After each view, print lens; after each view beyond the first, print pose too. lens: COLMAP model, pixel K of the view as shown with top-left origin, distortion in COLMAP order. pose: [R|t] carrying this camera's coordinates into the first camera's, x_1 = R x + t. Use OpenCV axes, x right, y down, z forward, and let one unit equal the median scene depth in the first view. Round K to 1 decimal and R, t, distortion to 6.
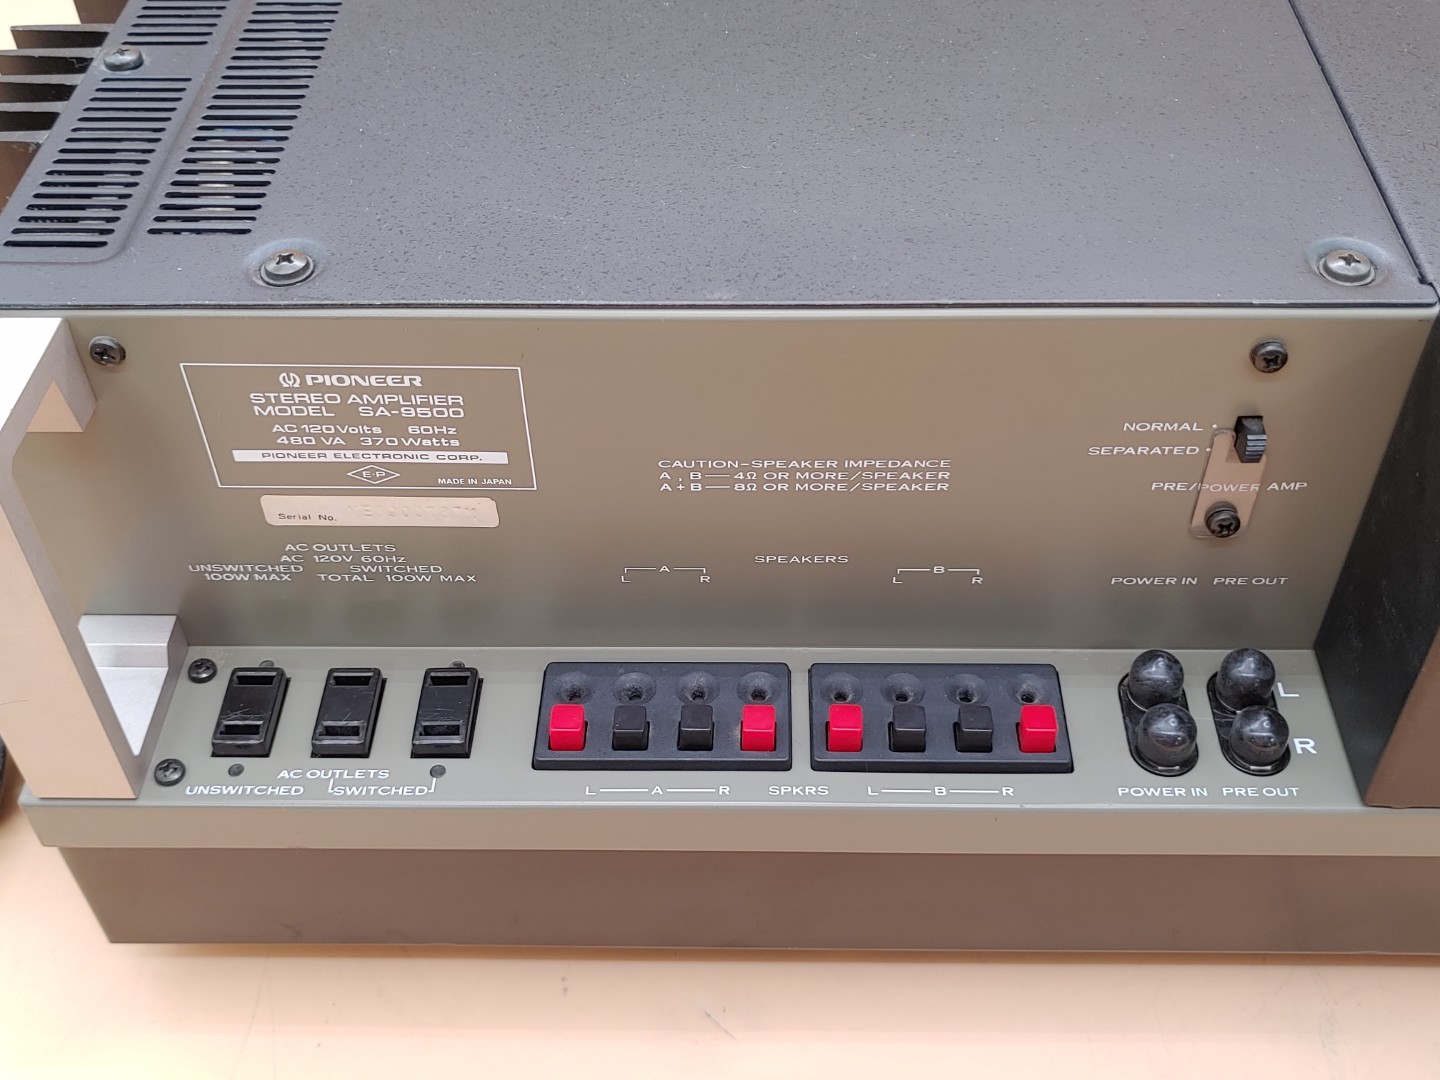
lens RADIAL K [[1608.0, 0, 720.0], [0, 1608.0, 540.0], [0, 0, 1]] dist [0.067877, -0.536093]
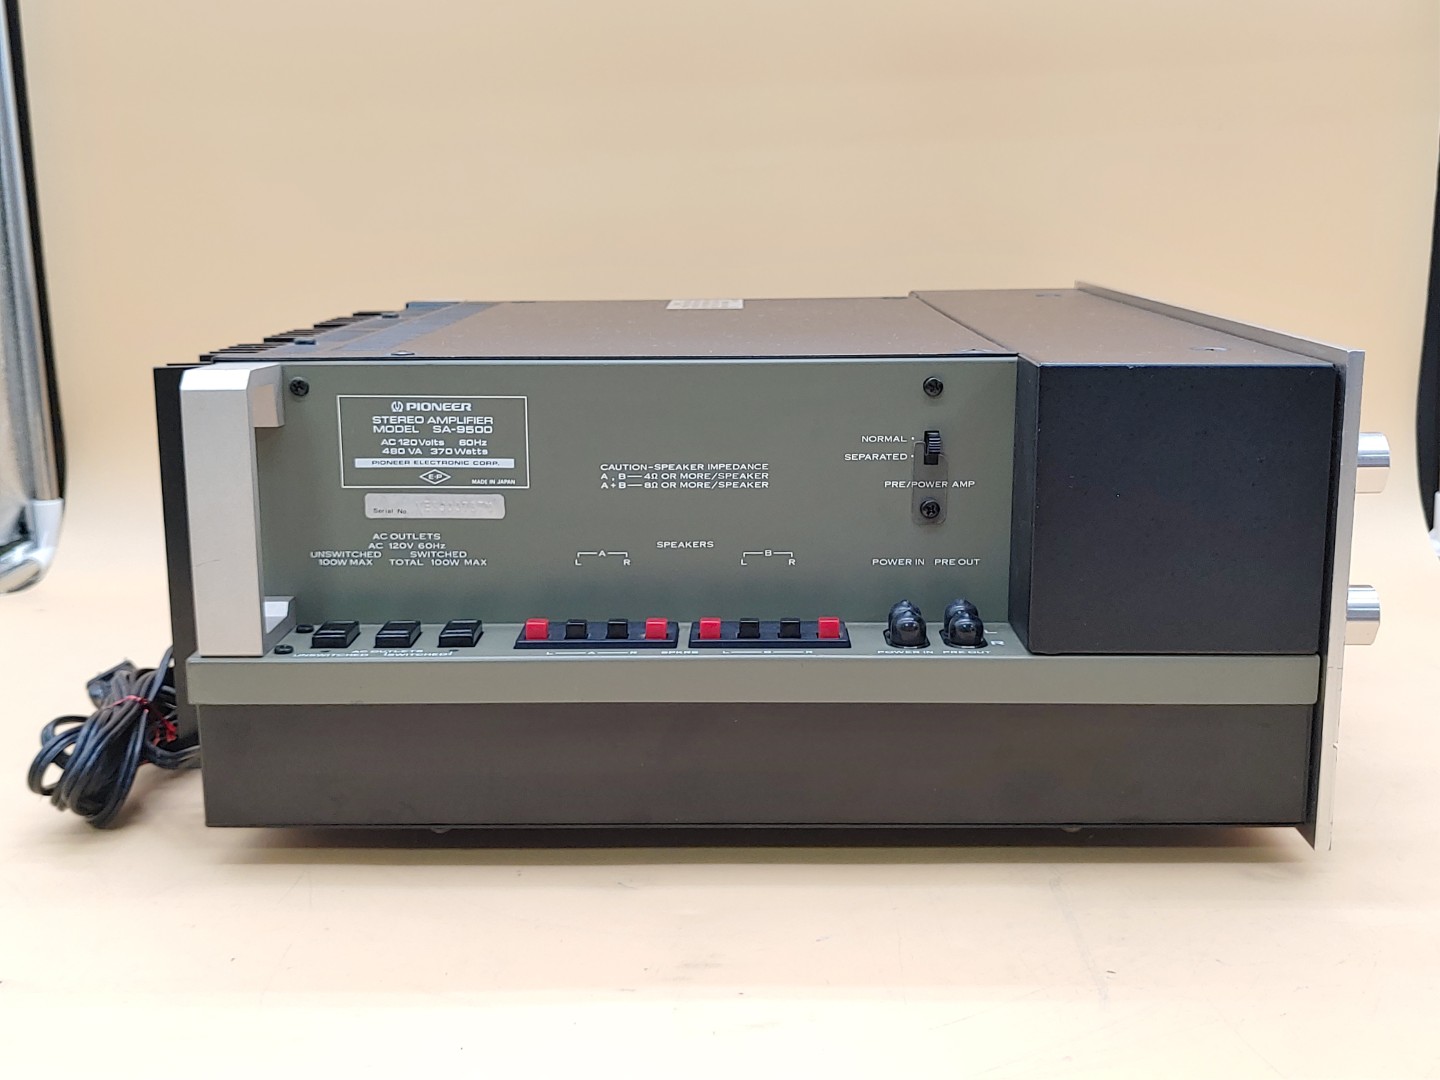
lens RADIAL K [[1658.7, 0, 743.2], [0, 1658.7, 537.8], [0, 0, 1]] dist [0.104586, -1.084554]
pose [[0.999606, 0.011077, 0.025796, 0.070518], [0.004779, 0.838322, -0.545155, 1.004389], [-0.027664, 0.545063, 0.837938, -0.471720]]
